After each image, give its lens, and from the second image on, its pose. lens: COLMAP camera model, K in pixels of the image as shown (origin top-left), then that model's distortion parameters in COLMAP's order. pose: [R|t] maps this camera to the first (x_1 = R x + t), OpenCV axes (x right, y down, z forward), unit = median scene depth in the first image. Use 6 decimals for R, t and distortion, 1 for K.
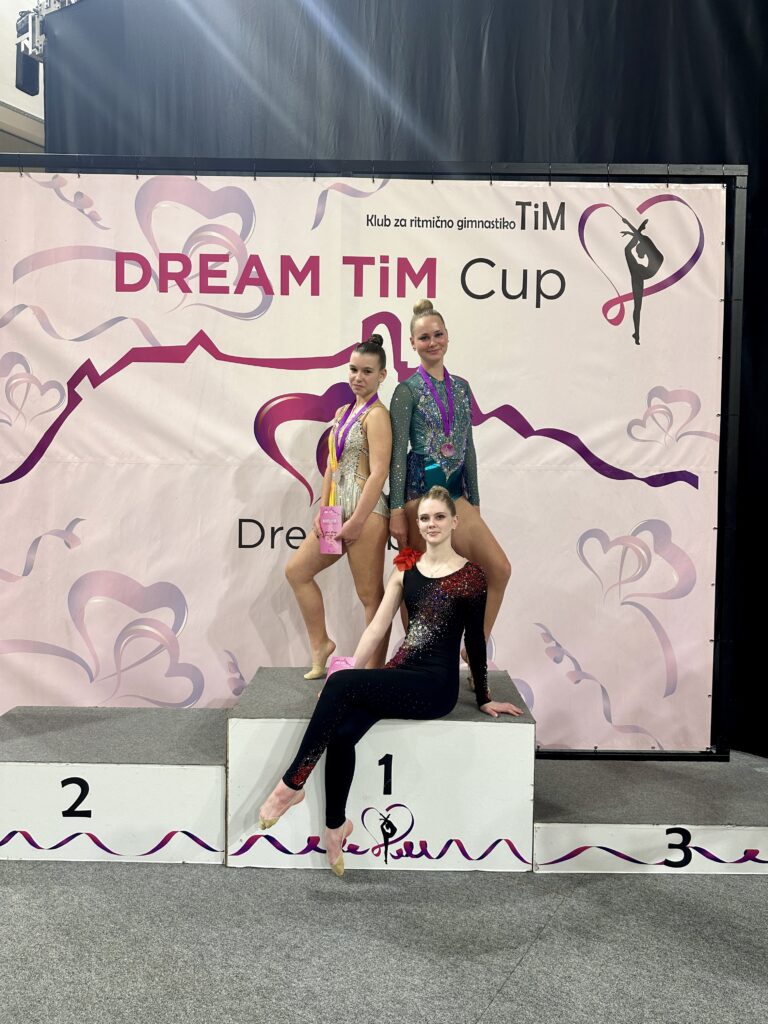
lens RADIAL K [[747.1, 0, 392.0], [0, 747.1, 510.4], [0, 0, 1]] dist [-0.006242, -0.004140]
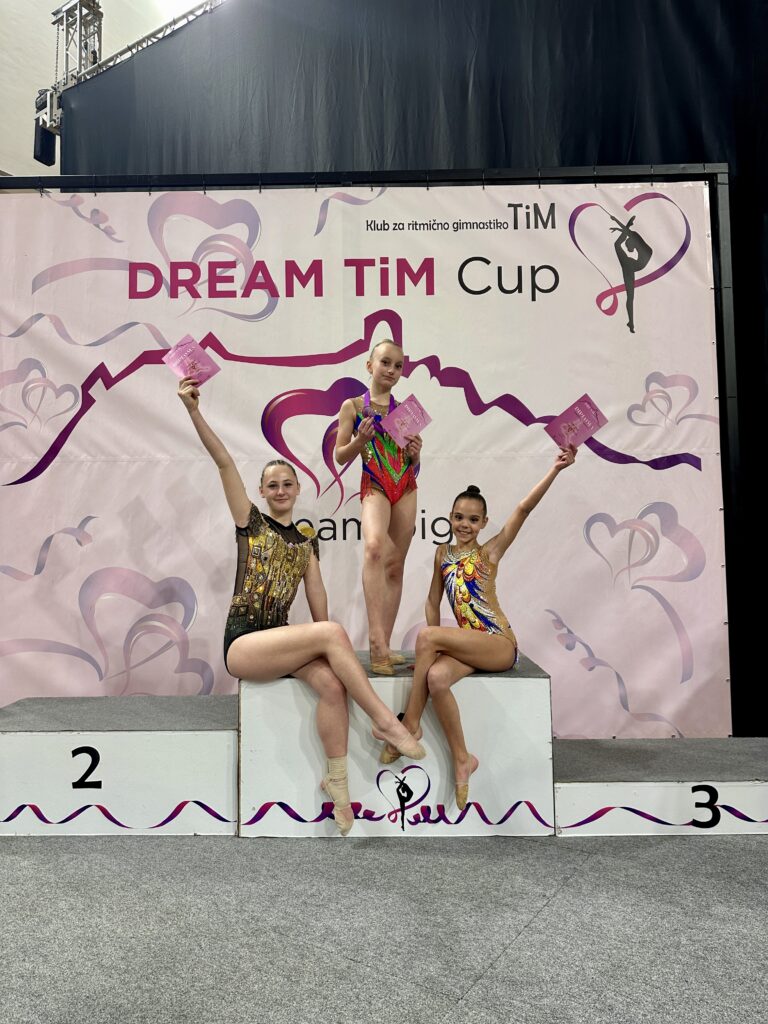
lens RADIAL K [[747.1, 0, 379.3], [0, 747.1, 516.4], [0, 0, 1]] dist [-0.006242, -0.004140]
pose [[0.999461, -0.027273, -0.018257, -0.007669], [0.025278, 0.994485, -0.101790, 0.126362], [0.020932, 0.101274, 0.994638, -0.004420]]
